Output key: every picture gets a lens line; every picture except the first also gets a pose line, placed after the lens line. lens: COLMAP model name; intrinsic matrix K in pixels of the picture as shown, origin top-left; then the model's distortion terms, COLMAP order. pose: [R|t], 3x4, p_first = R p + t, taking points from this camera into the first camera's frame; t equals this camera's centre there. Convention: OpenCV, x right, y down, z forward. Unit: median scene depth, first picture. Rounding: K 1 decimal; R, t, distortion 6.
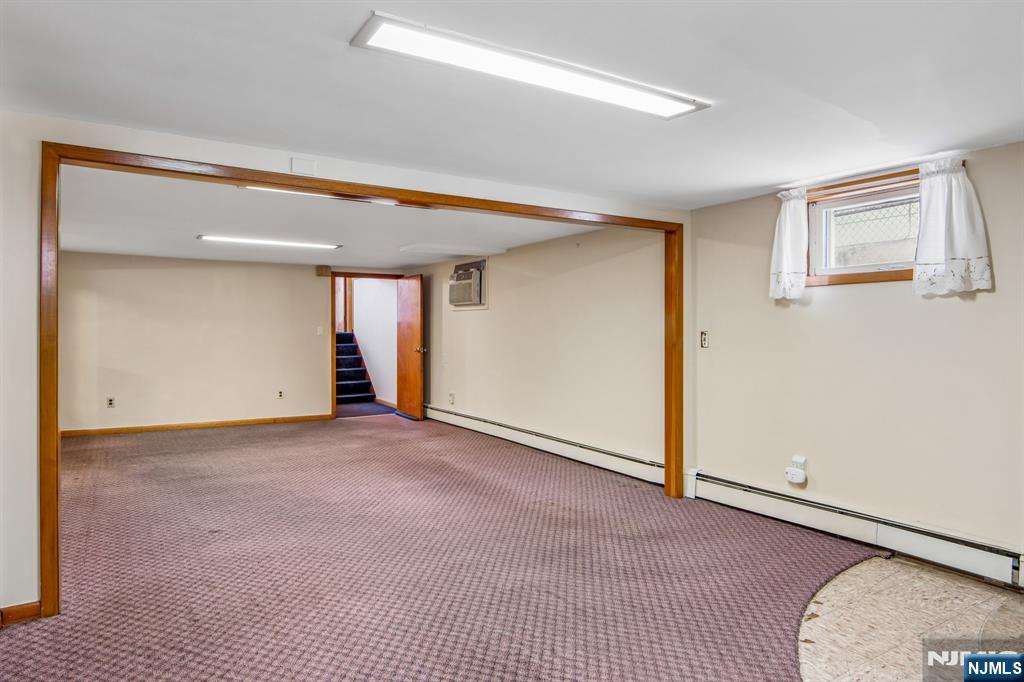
lens RADIAL K [[626.4, 0, 511.2], [0, 626.4, 335.5], [0, 0, 1]] dist [-0.020303, 0.008401]
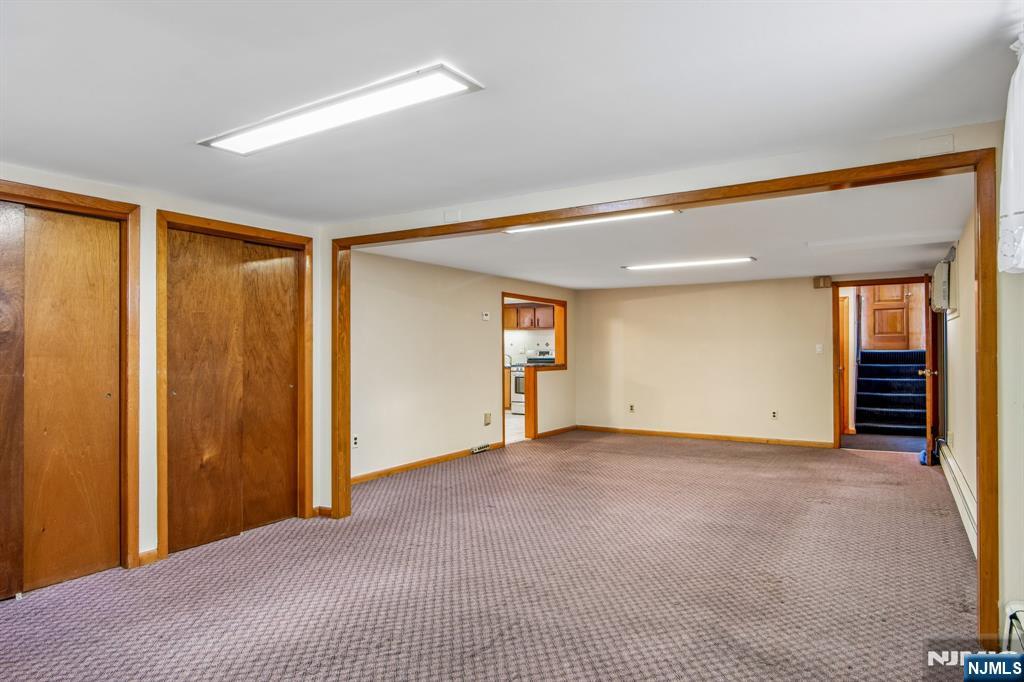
lens RADIAL K [[626.4, 0, 514.7], [0, 626.4, 344.9], [0, 0, 1]] dist [-0.020303, 0.008401]
pose [[0.455879, -0.010442, -0.889981, 0.372233], [-0.002985, 0.999908, -0.013260, 0.000379], [0.890037, 0.008702, 0.455805, 0.246770]]
